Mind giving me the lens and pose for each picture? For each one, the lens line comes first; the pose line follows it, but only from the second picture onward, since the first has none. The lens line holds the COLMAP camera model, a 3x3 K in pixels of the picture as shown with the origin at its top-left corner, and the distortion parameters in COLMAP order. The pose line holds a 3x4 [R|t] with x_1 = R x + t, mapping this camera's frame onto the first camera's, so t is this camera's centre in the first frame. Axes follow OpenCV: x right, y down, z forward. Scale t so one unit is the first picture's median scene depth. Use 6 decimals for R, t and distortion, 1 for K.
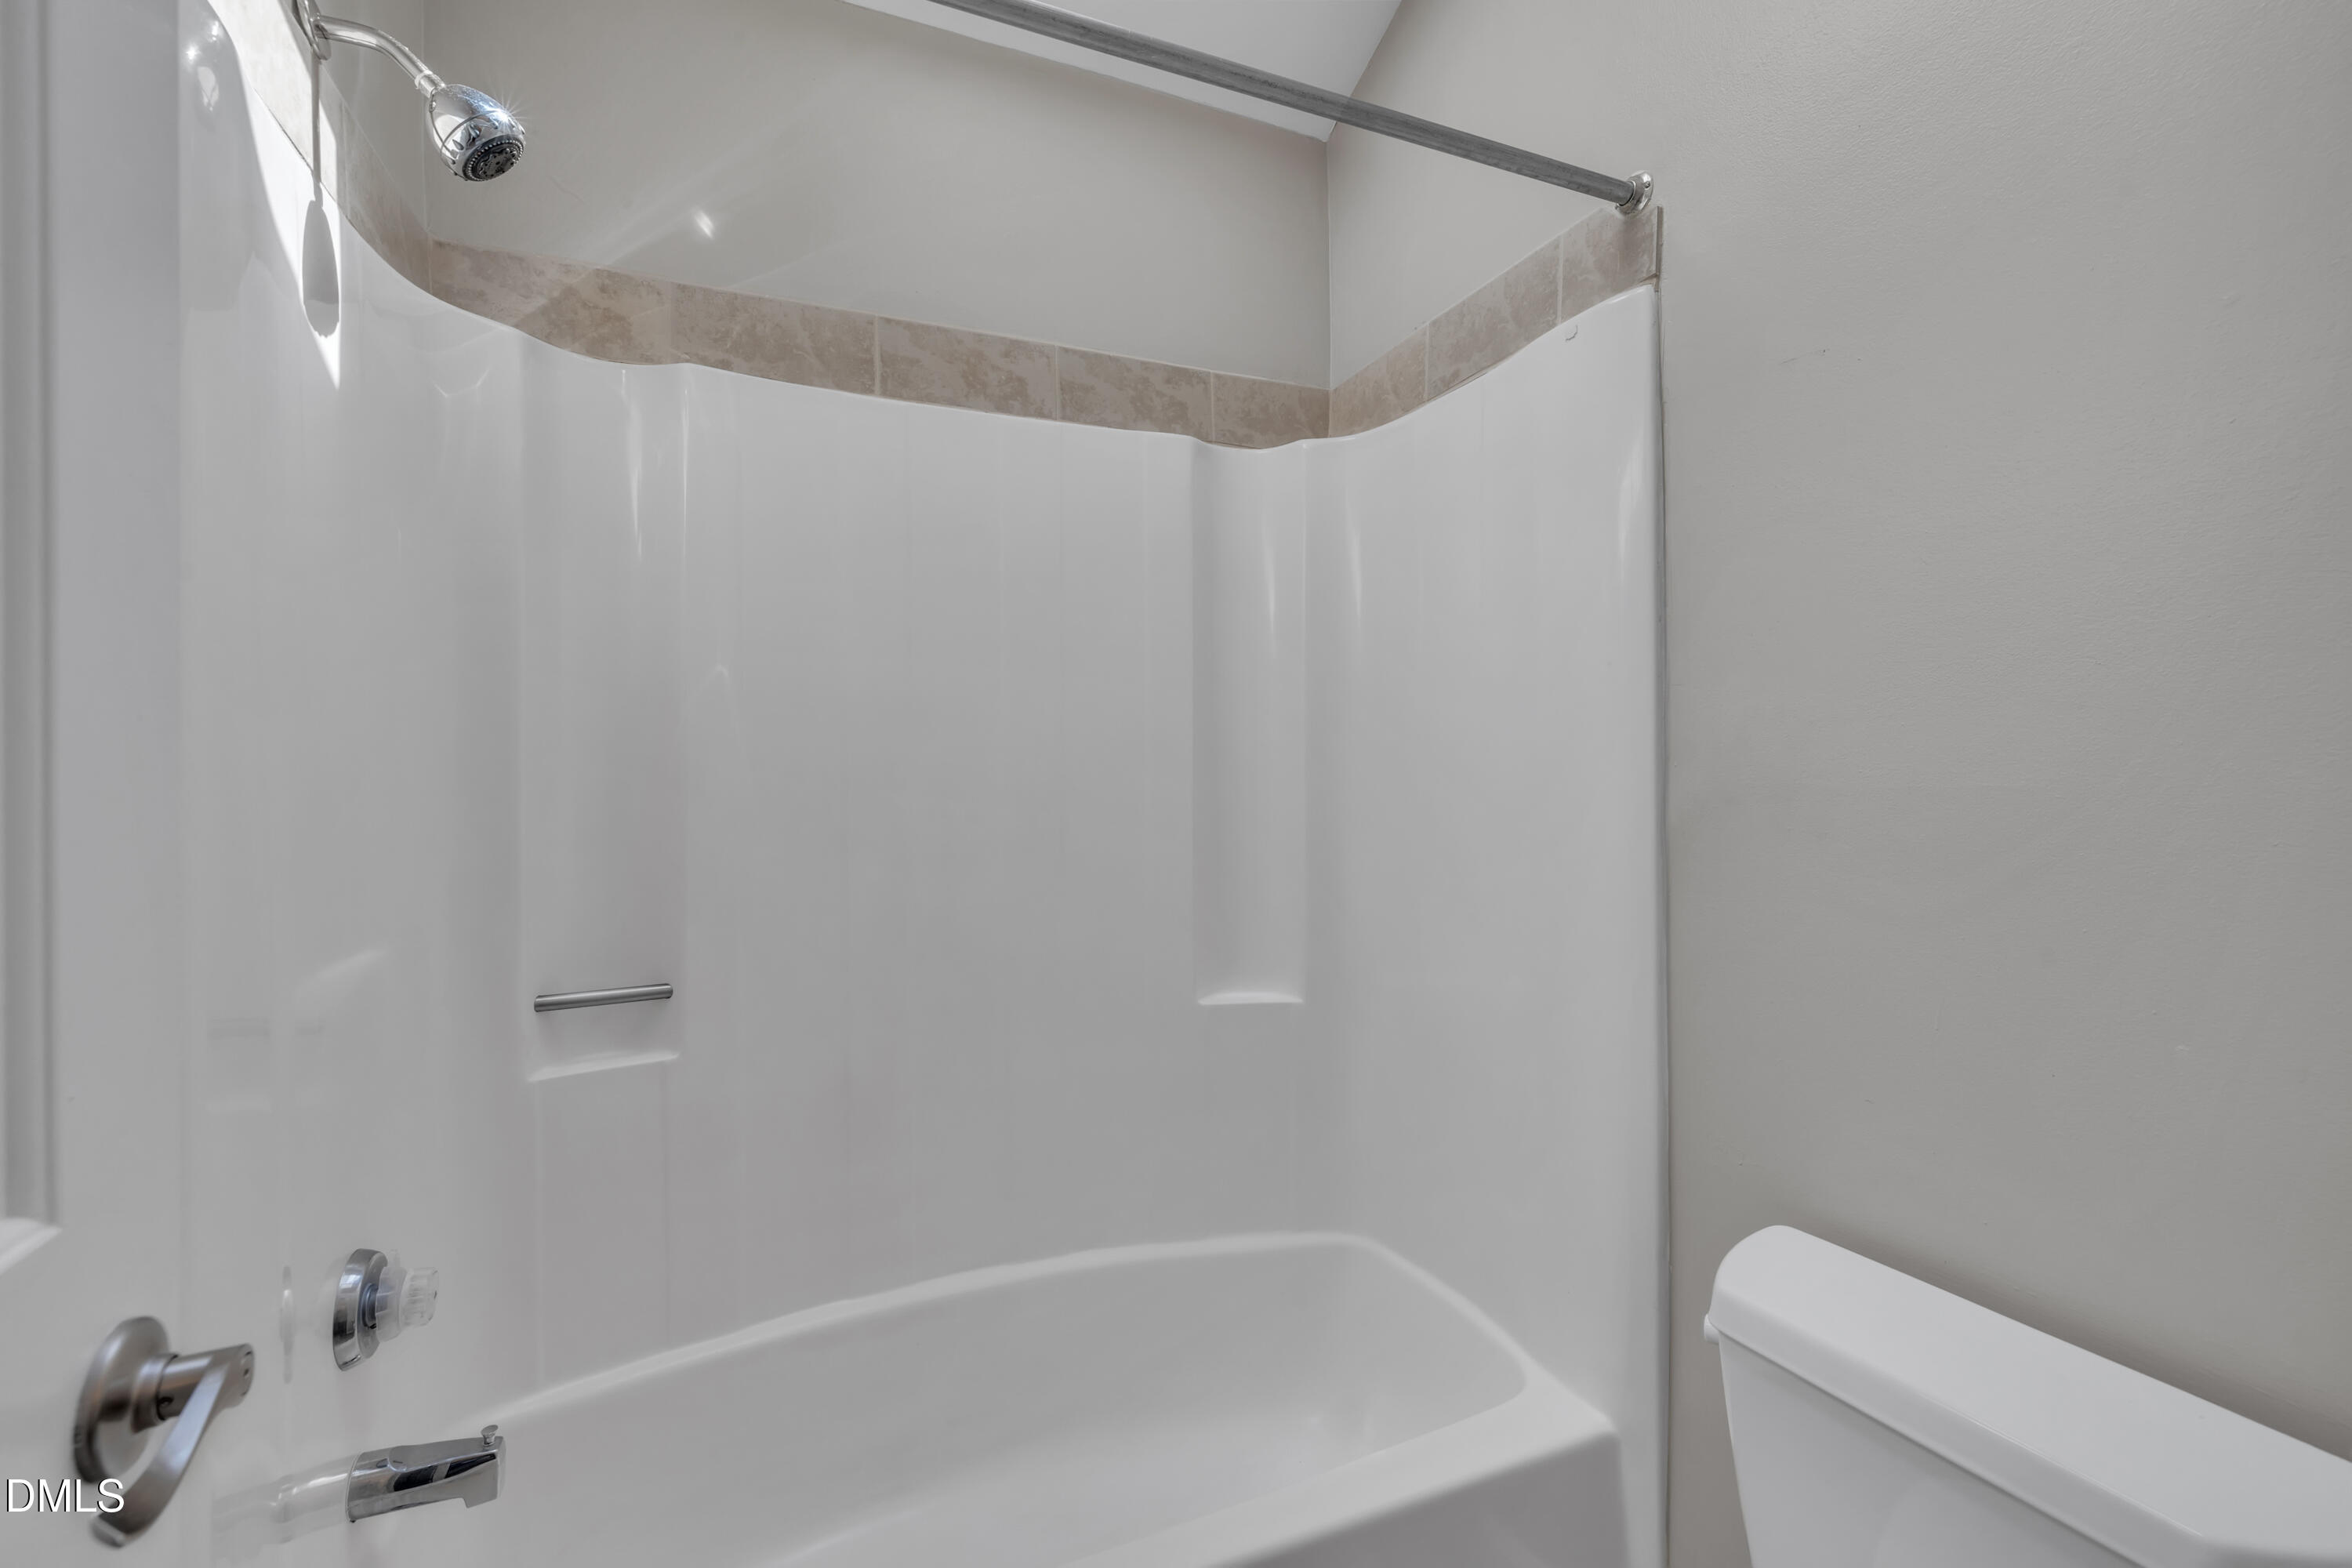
lens RADIAL K [[997.7, 0, 1169.5], [0, 997.7, 767.3], [0, 0, 1]] dist [0.000266, 0.000694]
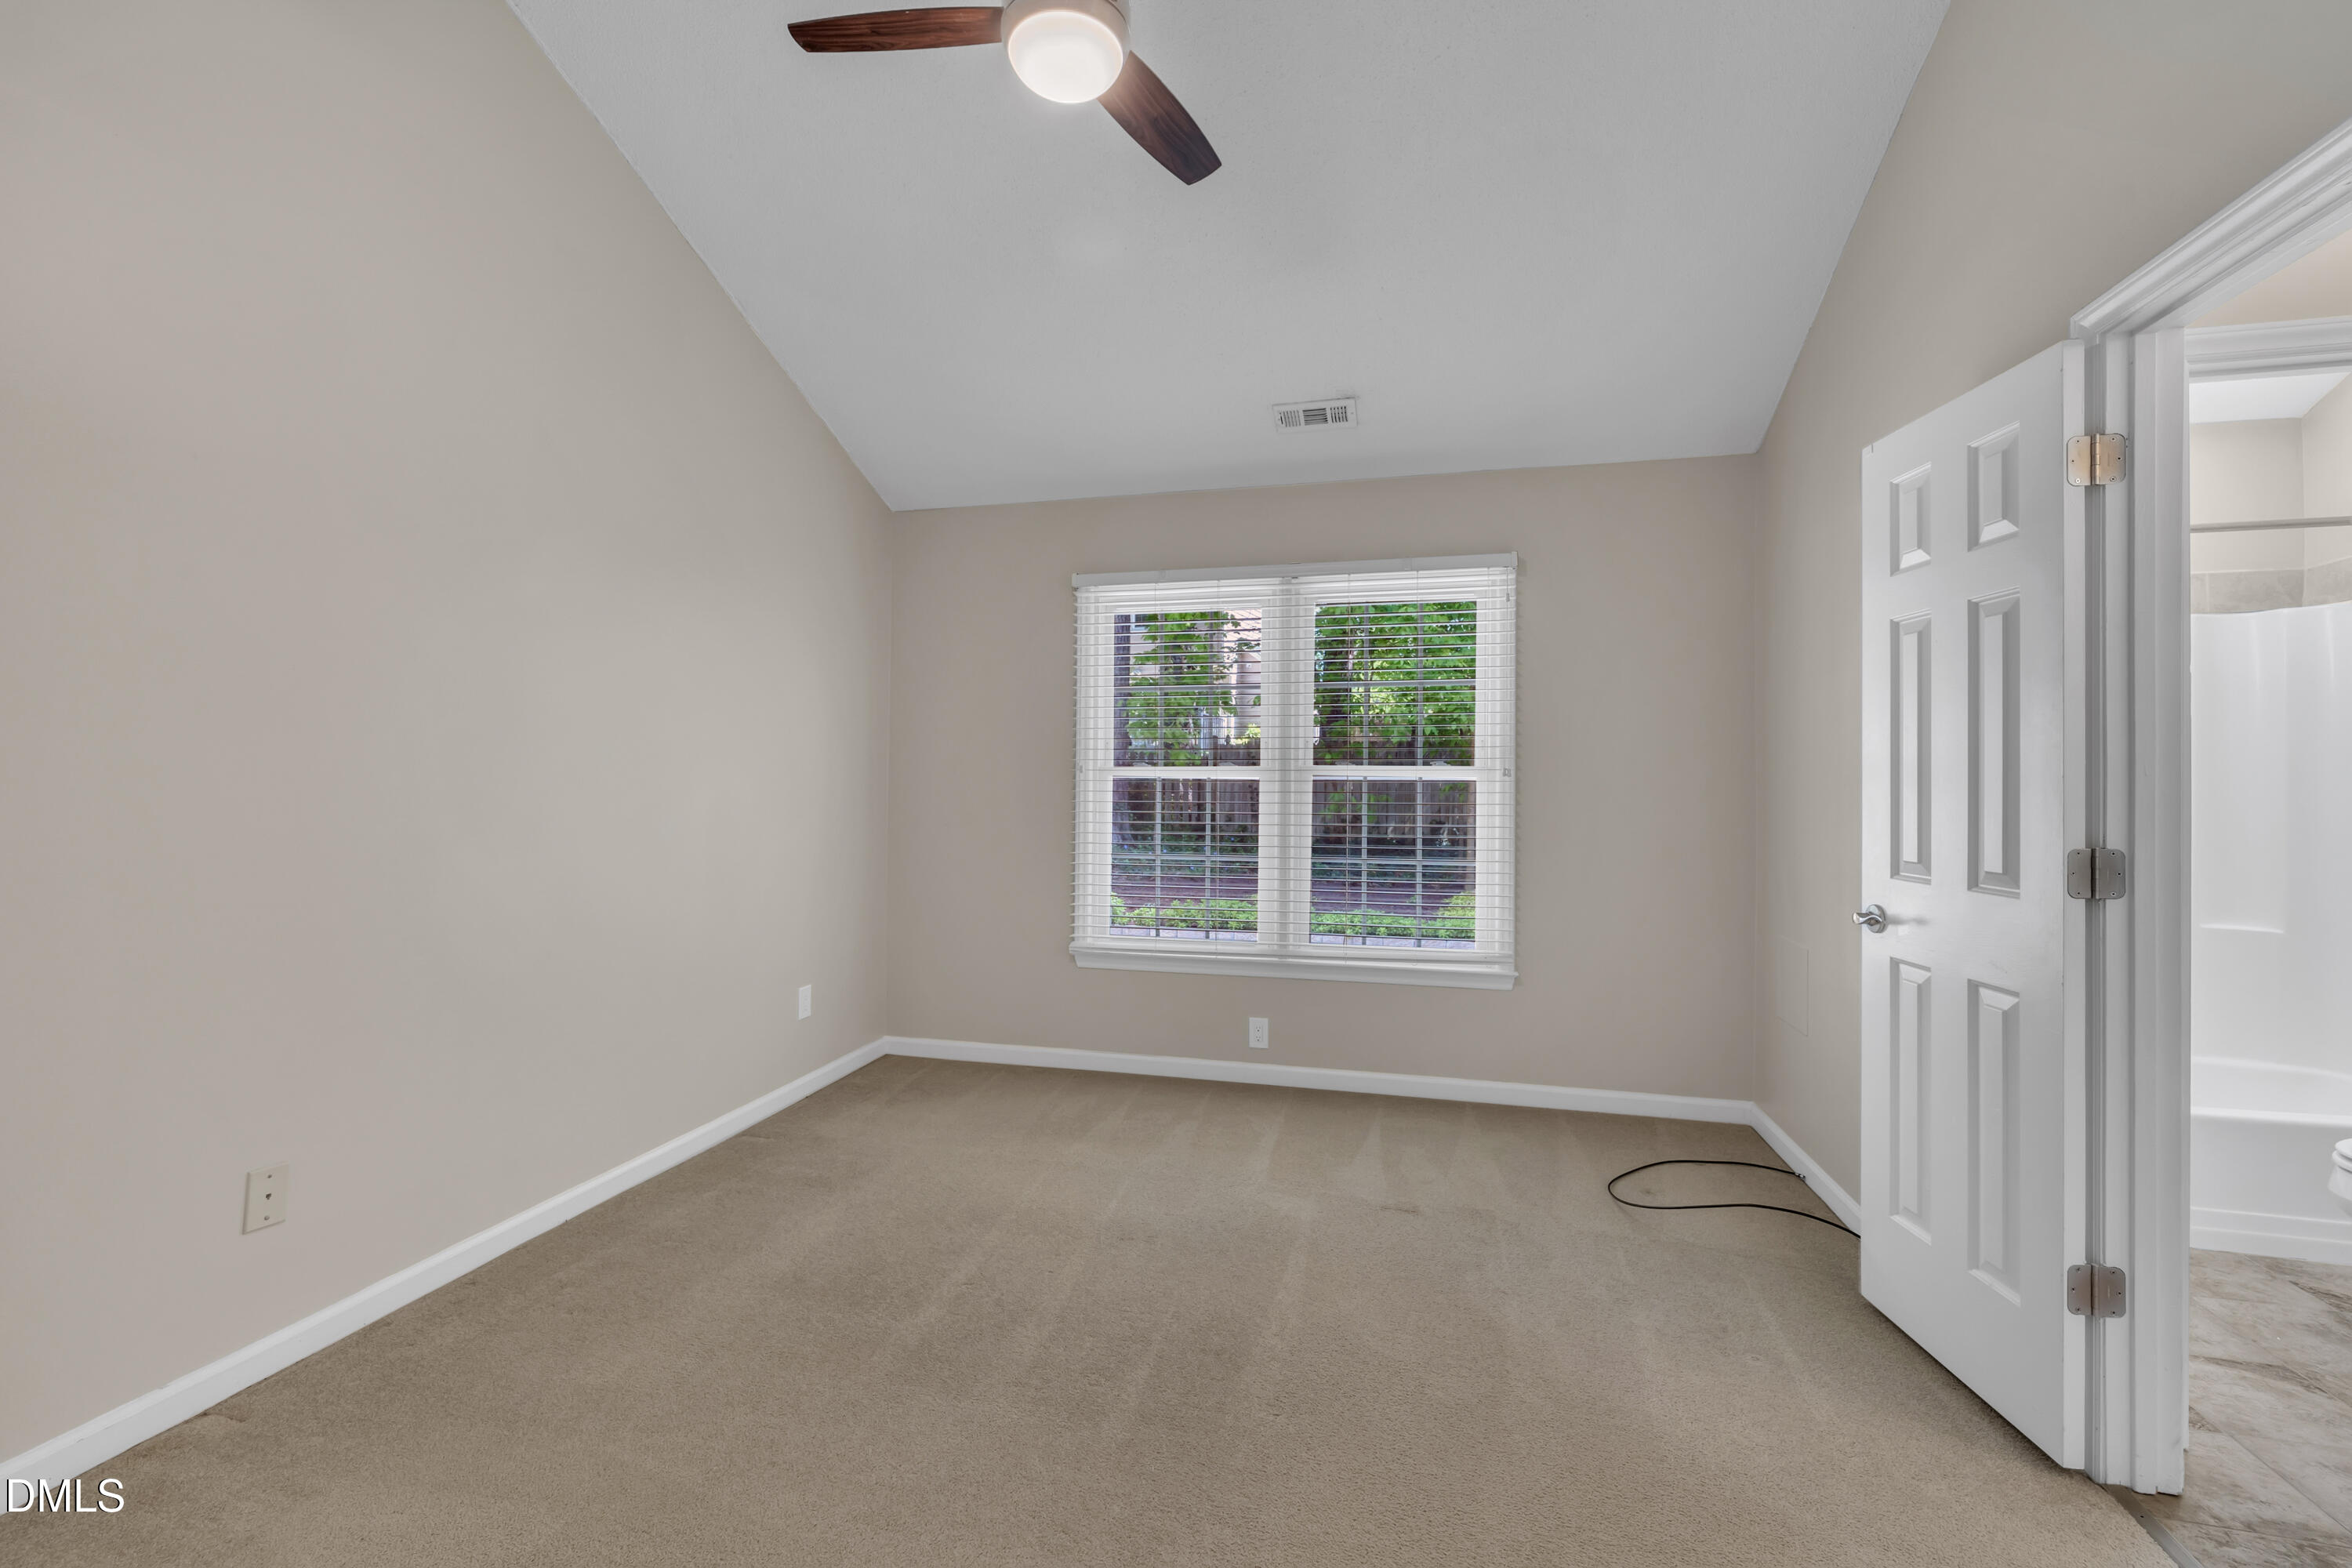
lens RADIAL K [[997.7, 0, 1181.6], [0, 997.7, 769.7], [0, 0, 1]] dist [0.000266, 0.000694]
pose [[0.800104, 0.003008, -0.599853, -0.400255], [-0.010941, 0.999894, -0.009578, -0.013760], [0.599761, 0.014227, 0.800053, -1.722529]]
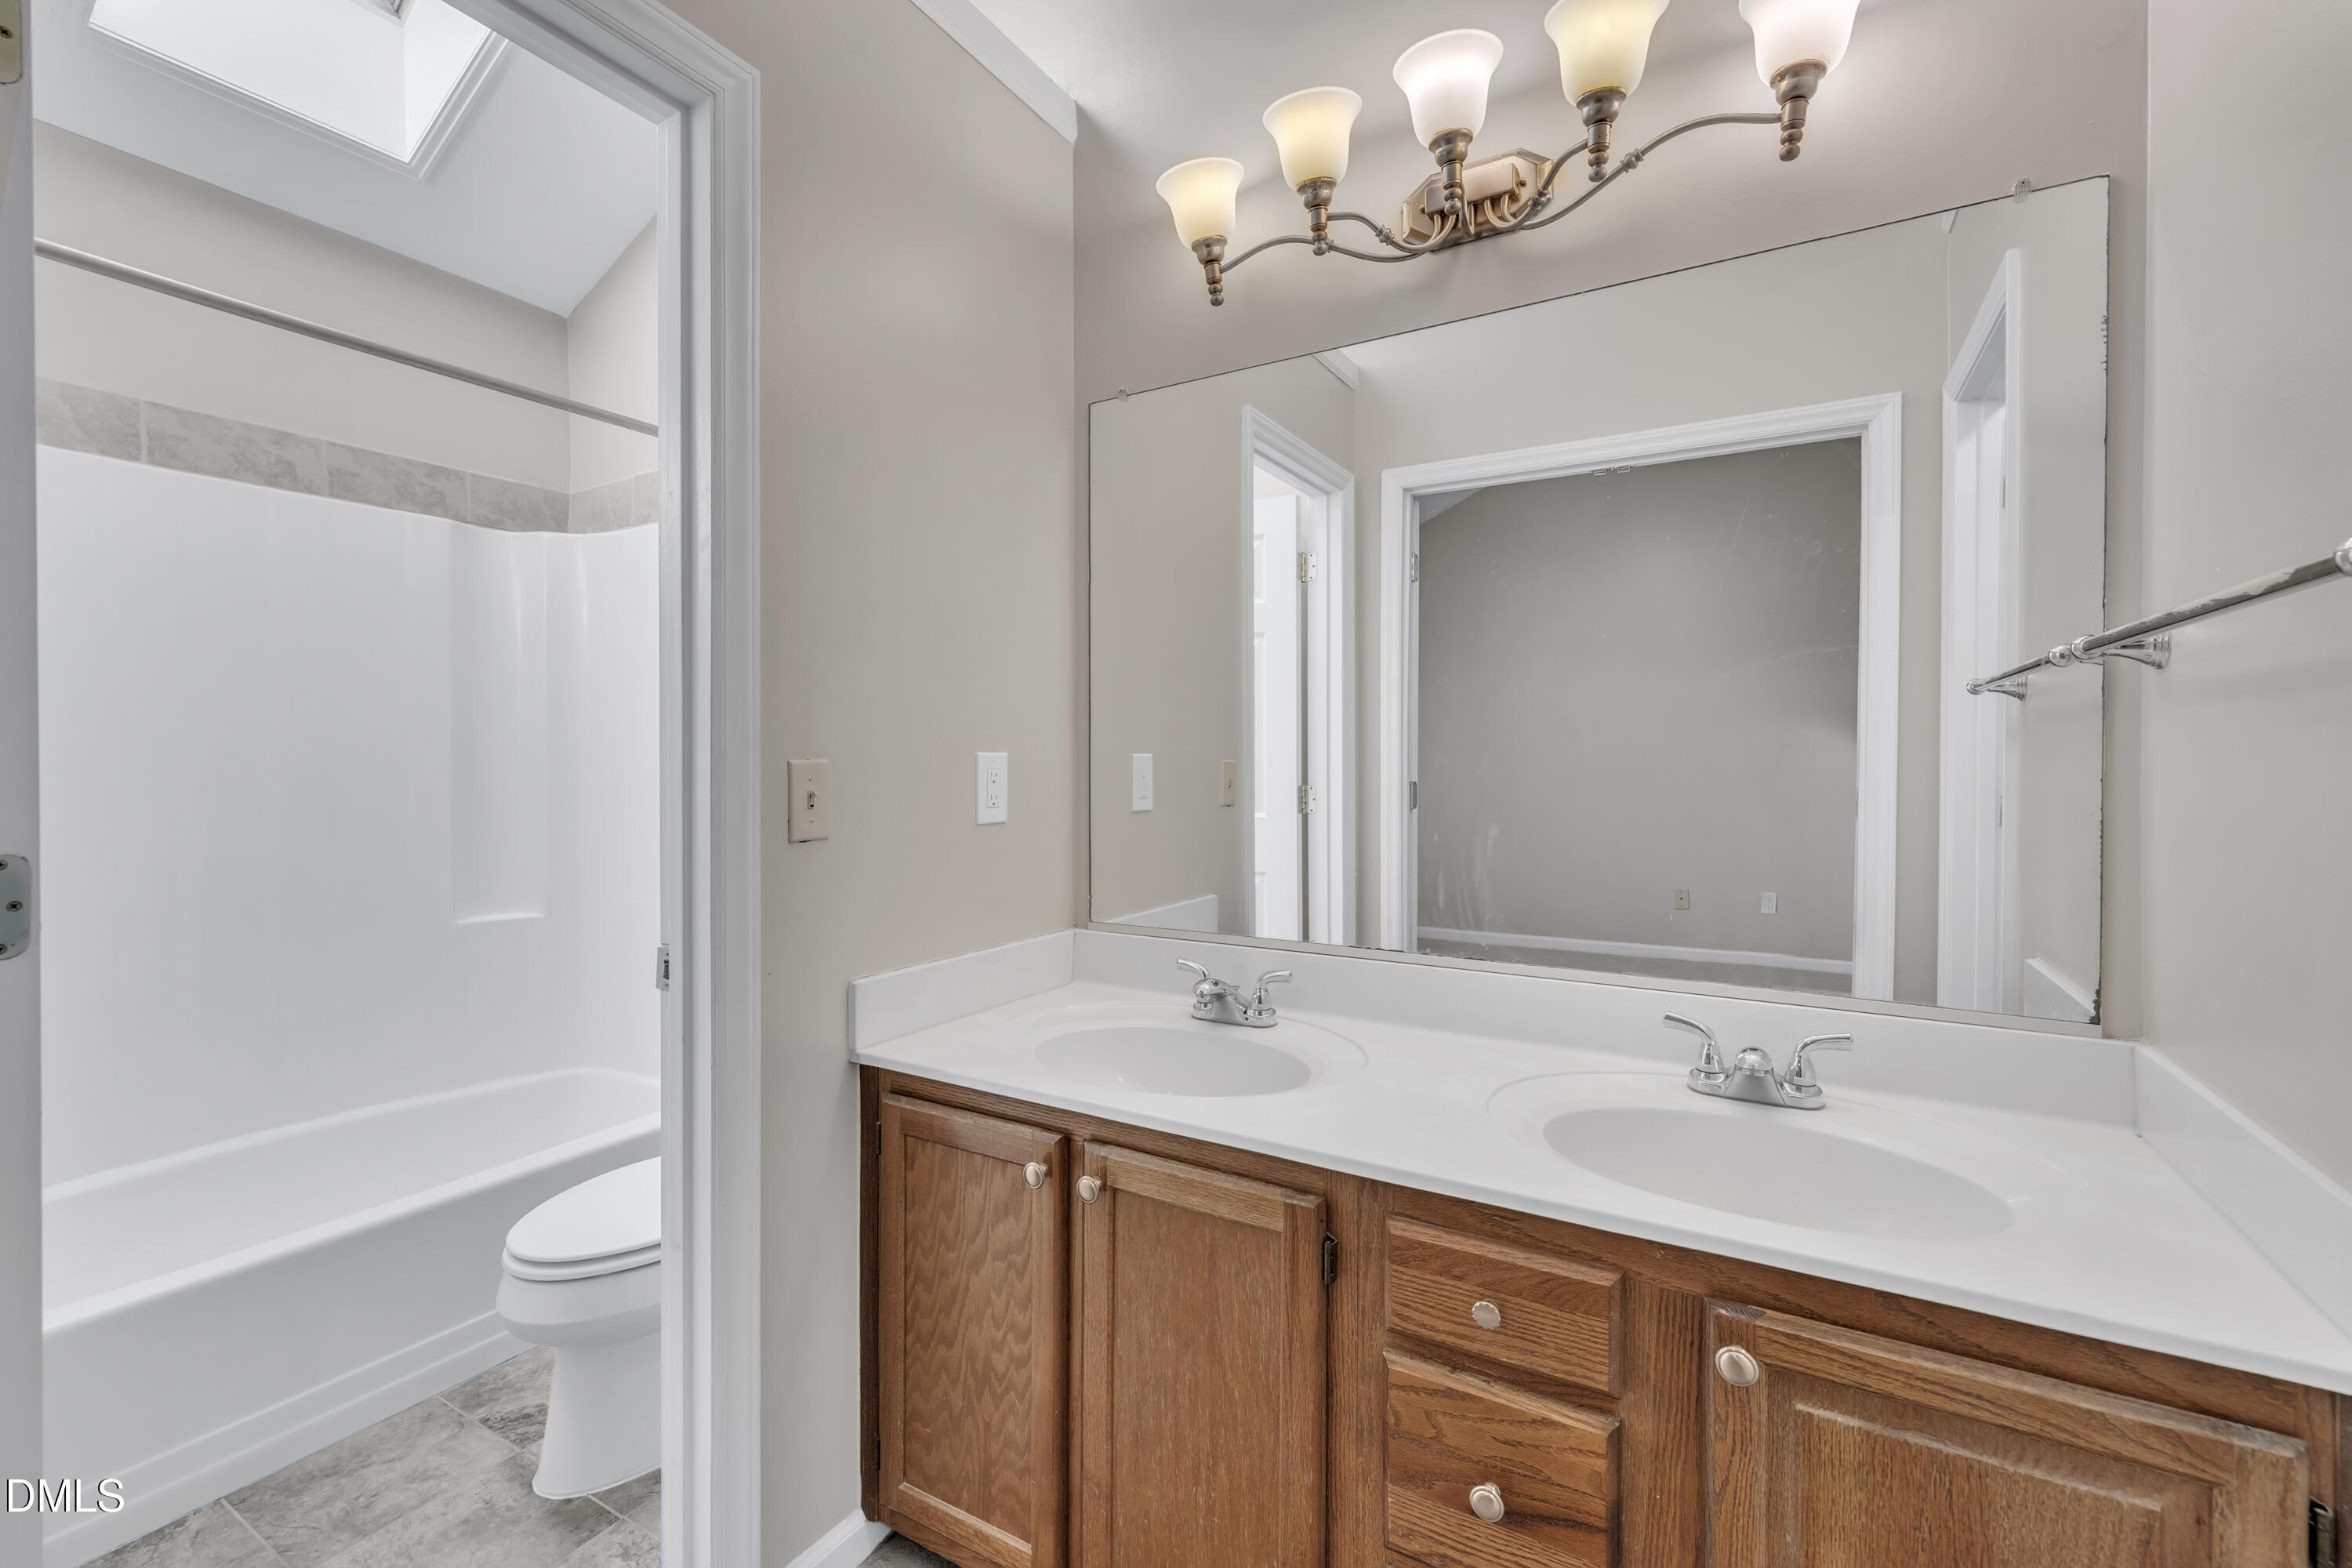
lens RADIAL K [[997.7, 0, 1171.3], [0, 997.7, 770.6], [0, 0, 1]] dist [0.000266, 0.000694]
pose [[0.803254, -0.001140, 0.595636, 0.001050], [-0.000557, 0.999996, 0.002665, 0.016806], [-0.595637, -0.002472, 0.803250, -0.798517]]
